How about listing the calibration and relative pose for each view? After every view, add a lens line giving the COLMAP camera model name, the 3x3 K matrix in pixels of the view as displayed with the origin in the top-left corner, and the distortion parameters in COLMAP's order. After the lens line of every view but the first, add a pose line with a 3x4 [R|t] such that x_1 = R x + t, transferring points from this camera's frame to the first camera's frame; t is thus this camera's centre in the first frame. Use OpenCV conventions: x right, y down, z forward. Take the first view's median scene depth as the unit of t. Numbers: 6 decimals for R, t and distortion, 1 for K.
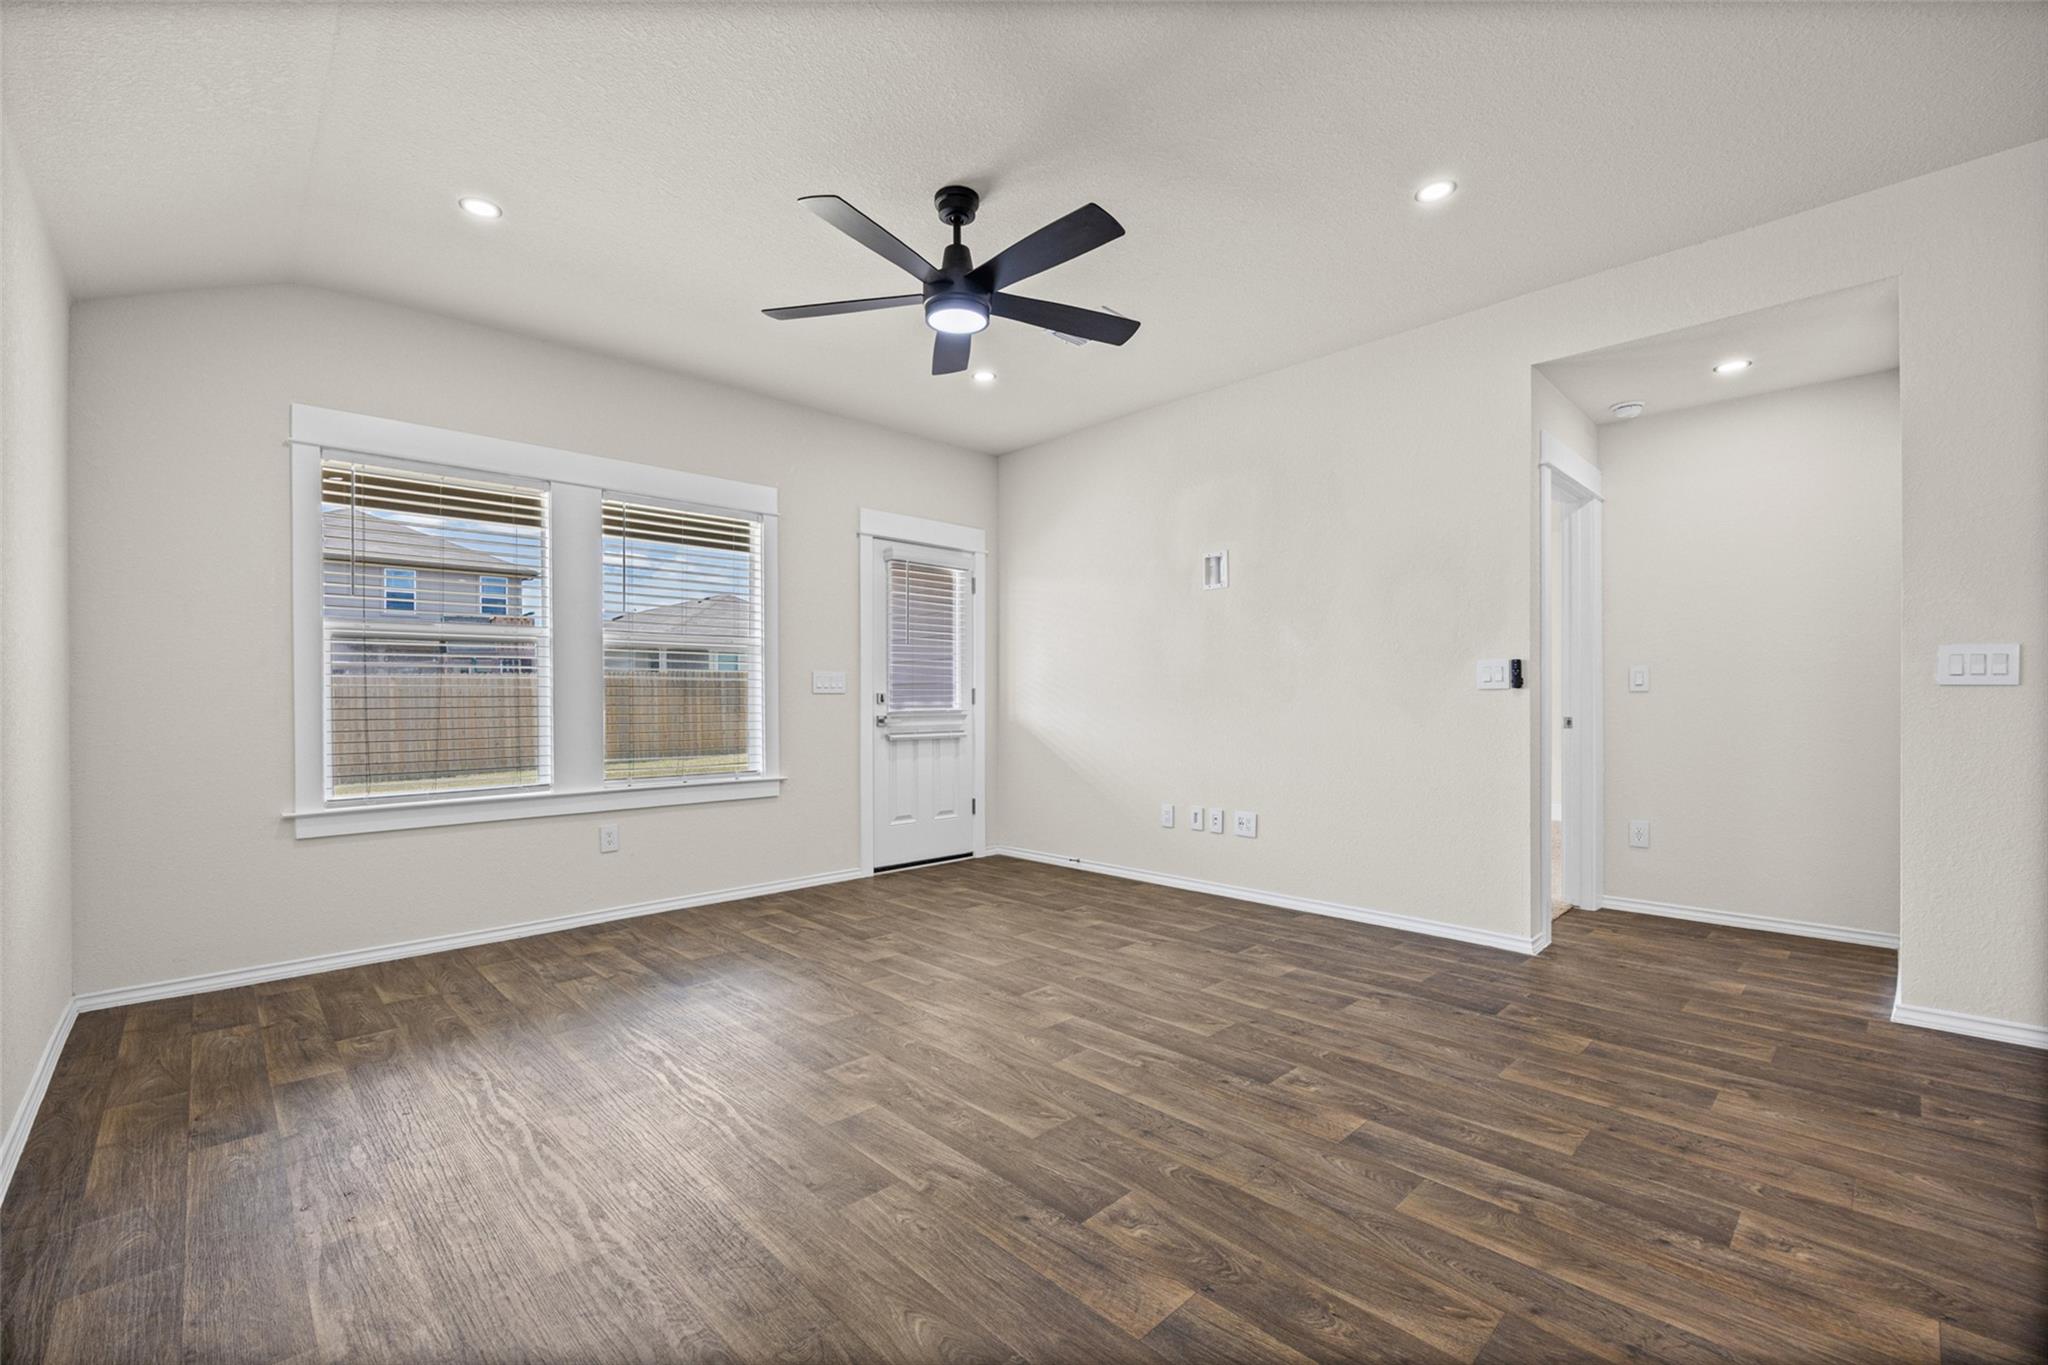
lens RADIAL K [[857.6, 0, 1034.0], [0, 857.6, 748.9], [0, 0, 1]] dist [-0.013997, 0.000163]
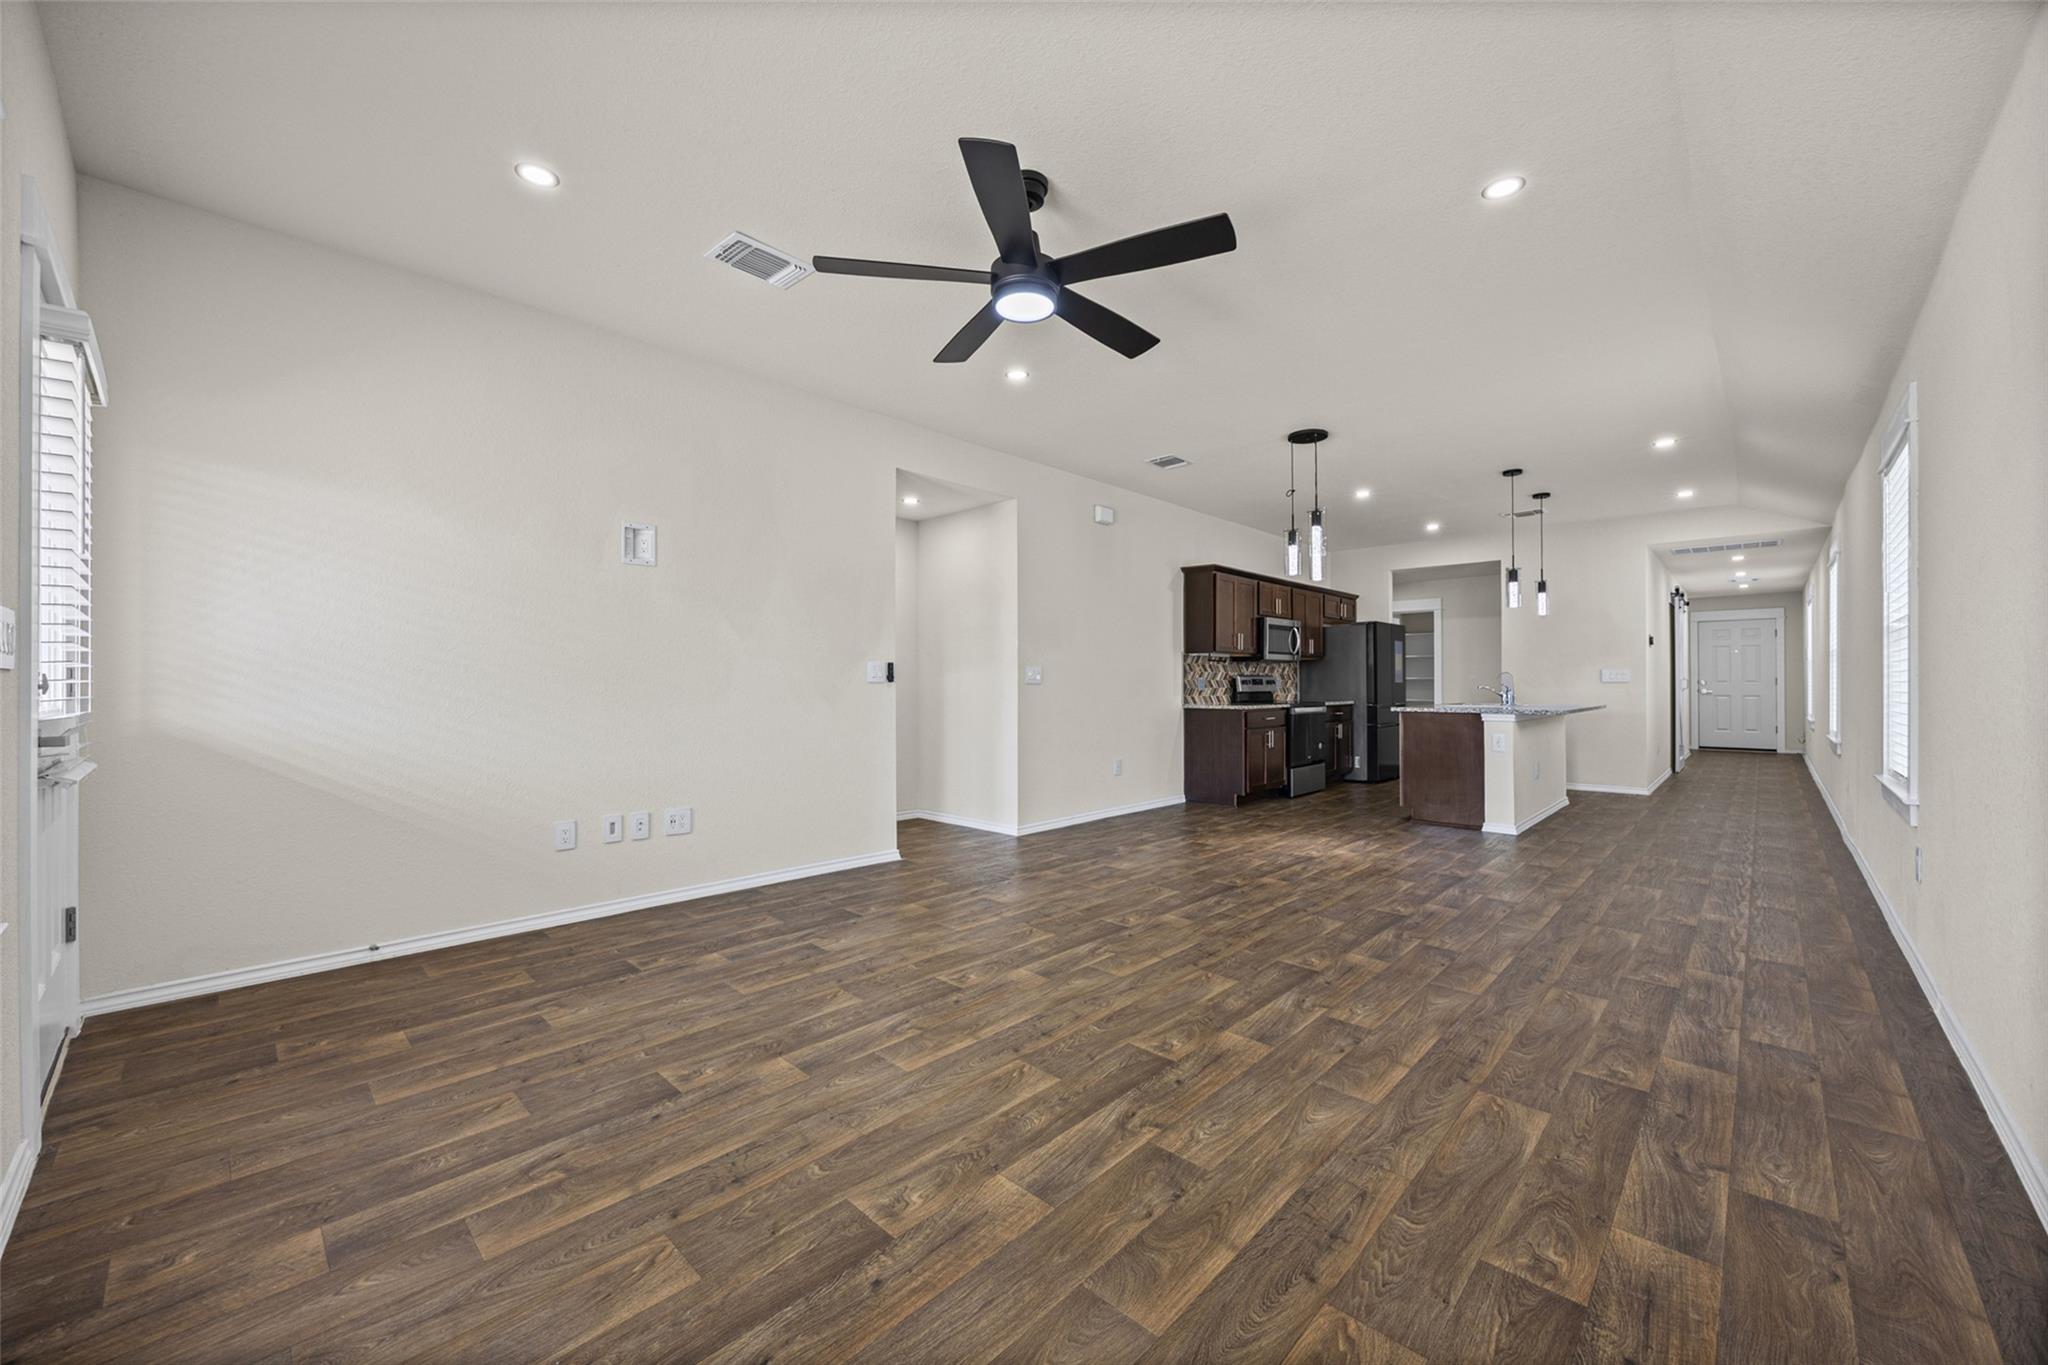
lens RADIAL K [[780.7, 0, 1024.0], [0, 780.7, 682.5], [0, 0, 1]] dist [-0.002732, -0.000484]
pose [[-0.031031, 0.009987, 0.999469, -1.023983], [0.057618, 0.998305, -0.008186, -0.056327], [-0.997856, 0.057334, -0.031554, 1.049847]]
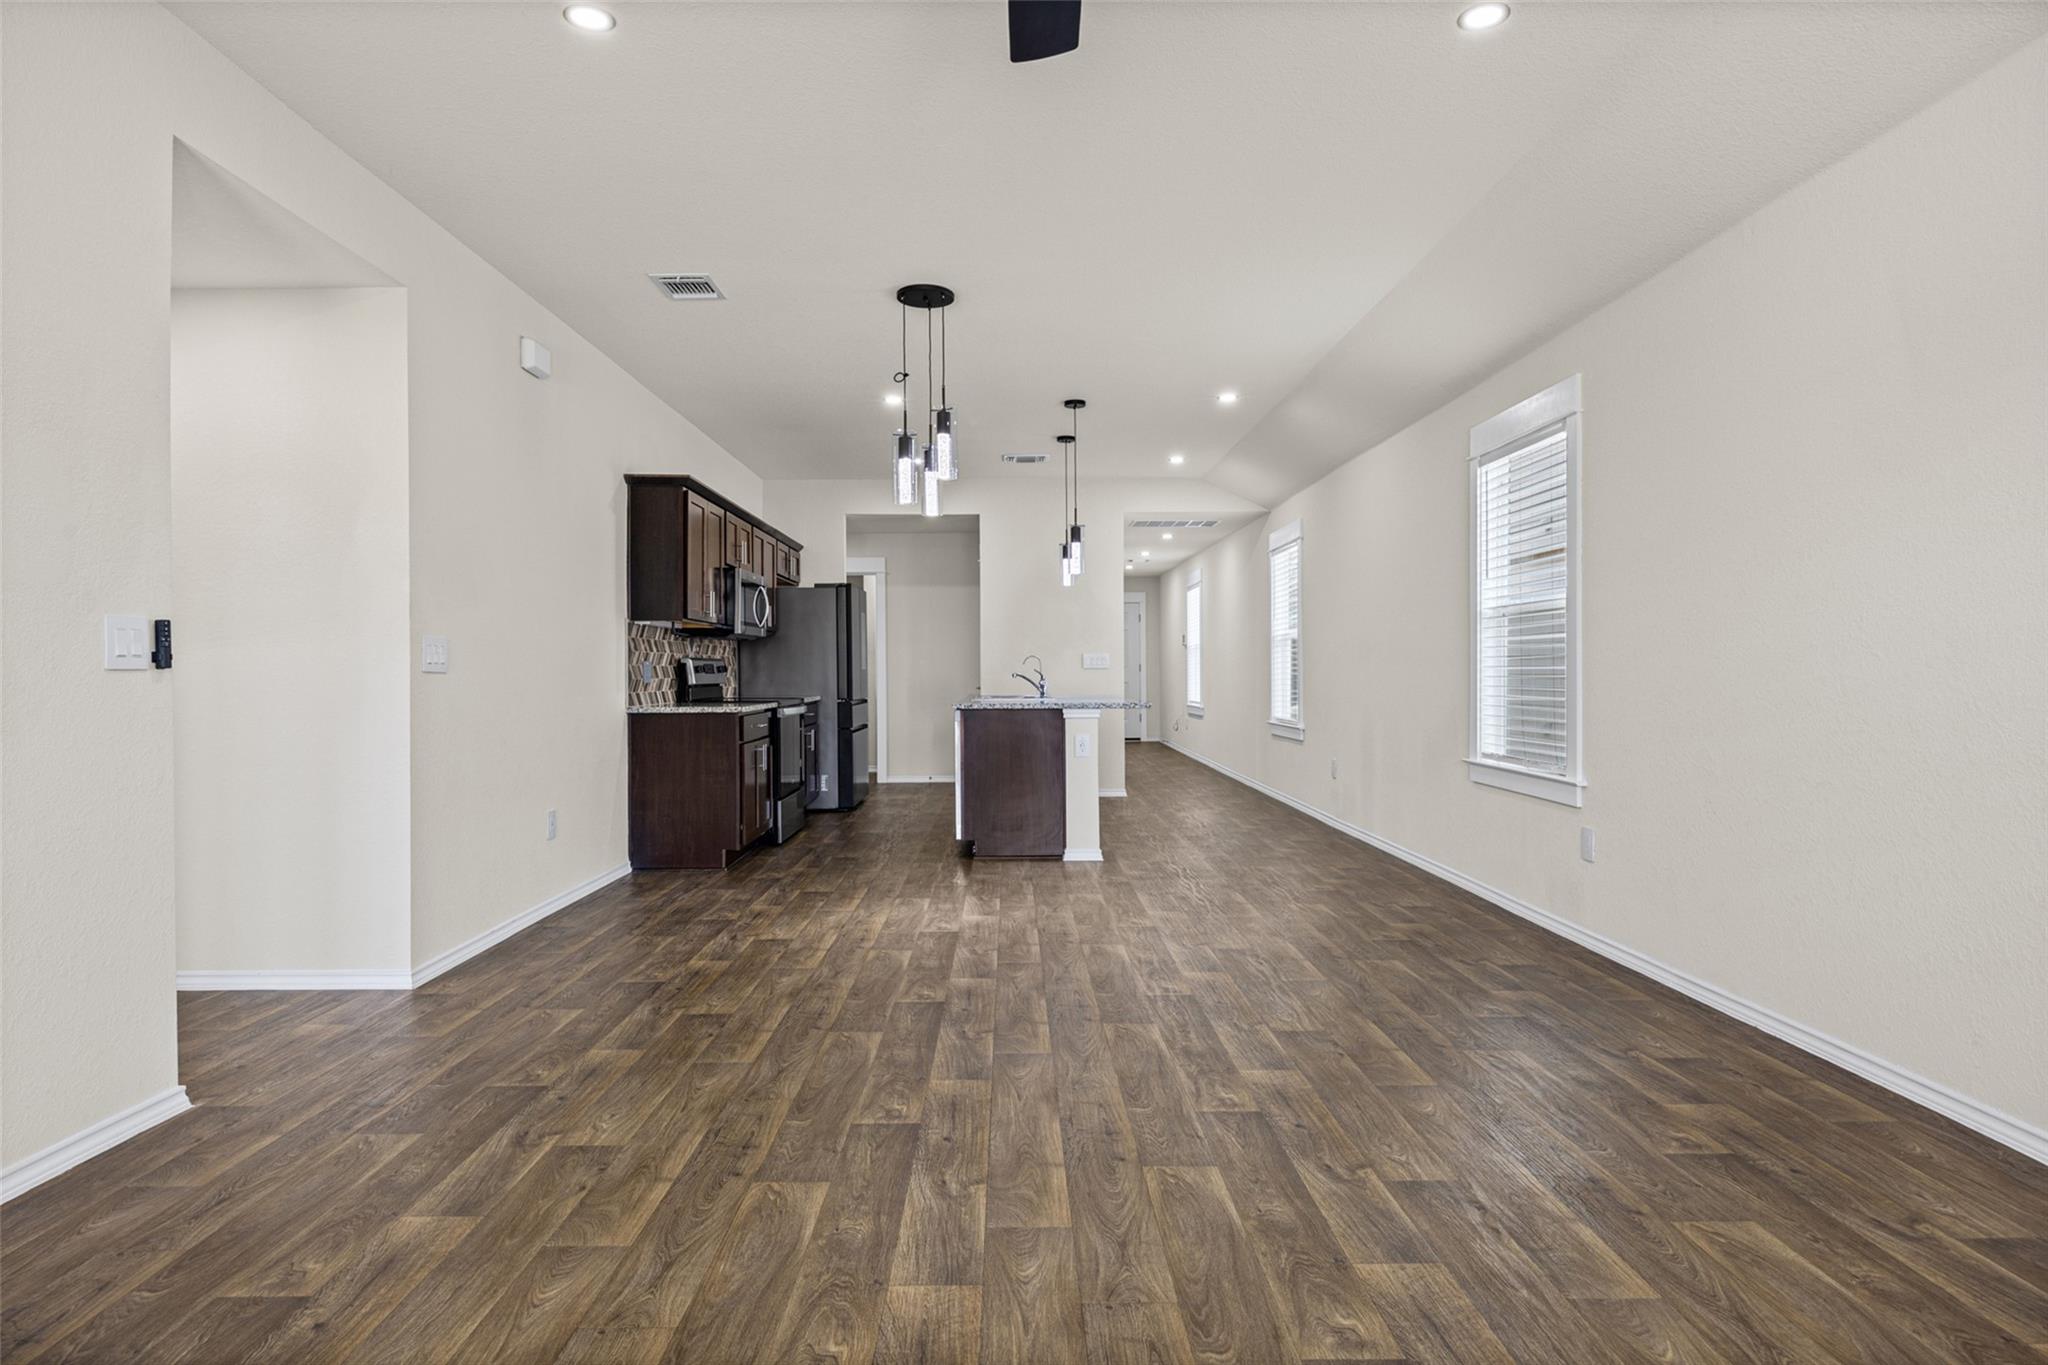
lens RADIAL K [[1105.6, 0, 1024.0], [0, 1105.6, 682.5], [0, 0, 1]] dist [-0.001903, 0.000261]
pose [[-0.719577, 0.003007, 0.694407, -0.500356], [0.048966, 0.997721, 0.046420, -0.085680], [-0.692685, 0.067405, -0.718084, 1.466977]]
